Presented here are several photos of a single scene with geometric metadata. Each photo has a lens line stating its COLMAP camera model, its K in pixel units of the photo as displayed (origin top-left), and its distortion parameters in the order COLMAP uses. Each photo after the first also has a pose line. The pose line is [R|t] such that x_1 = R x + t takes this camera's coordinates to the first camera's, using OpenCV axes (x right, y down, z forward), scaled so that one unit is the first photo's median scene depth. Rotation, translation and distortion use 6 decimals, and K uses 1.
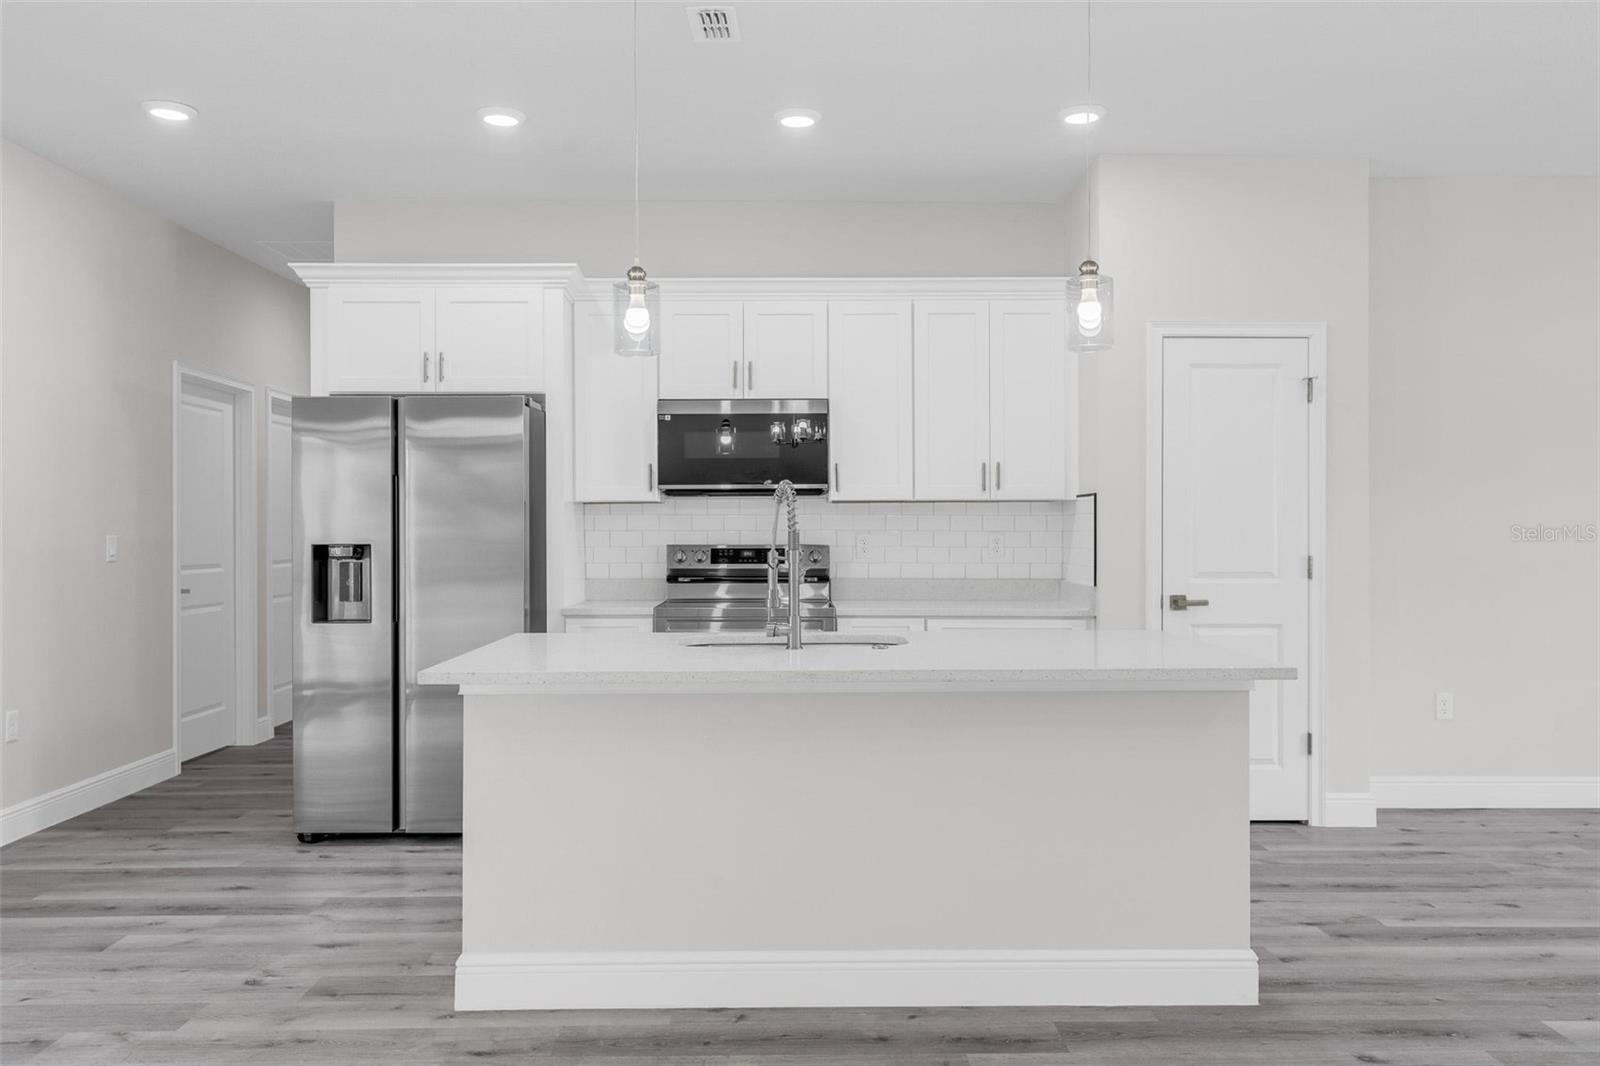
lens RADIAL K [[1208.4, 0, 796.0], [0, 1208.4, 523.3], [0, 0, 1]] dist [-0.000968, 0.005022]
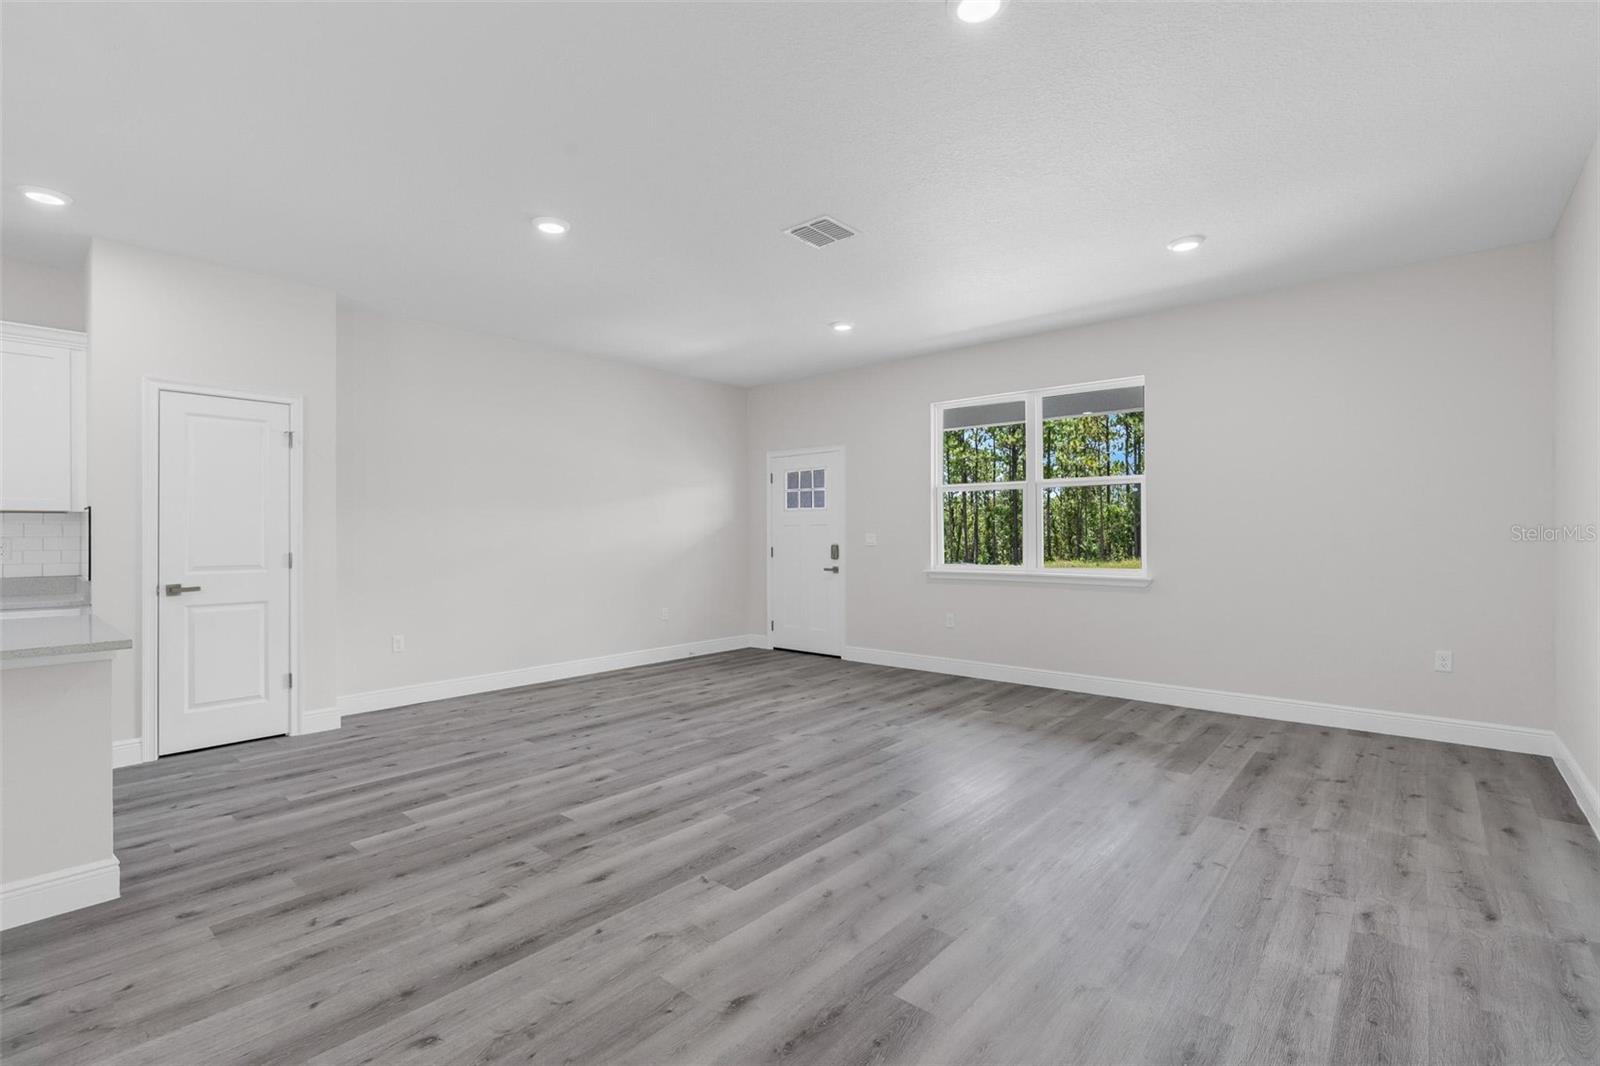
lens RADIAL K [[724.6, 0, 794.3], [0, 724.6, 532.1], [0, 0, 1]] dist [-0.010165, 0.003463]
pose [[0.664011, 0.000041, 0.747723, 0.177492], [-0.001752, 0.999997, 0.001502, -0.000712], [-0.747721, -0.002307, 0.664009, -0.041887]]
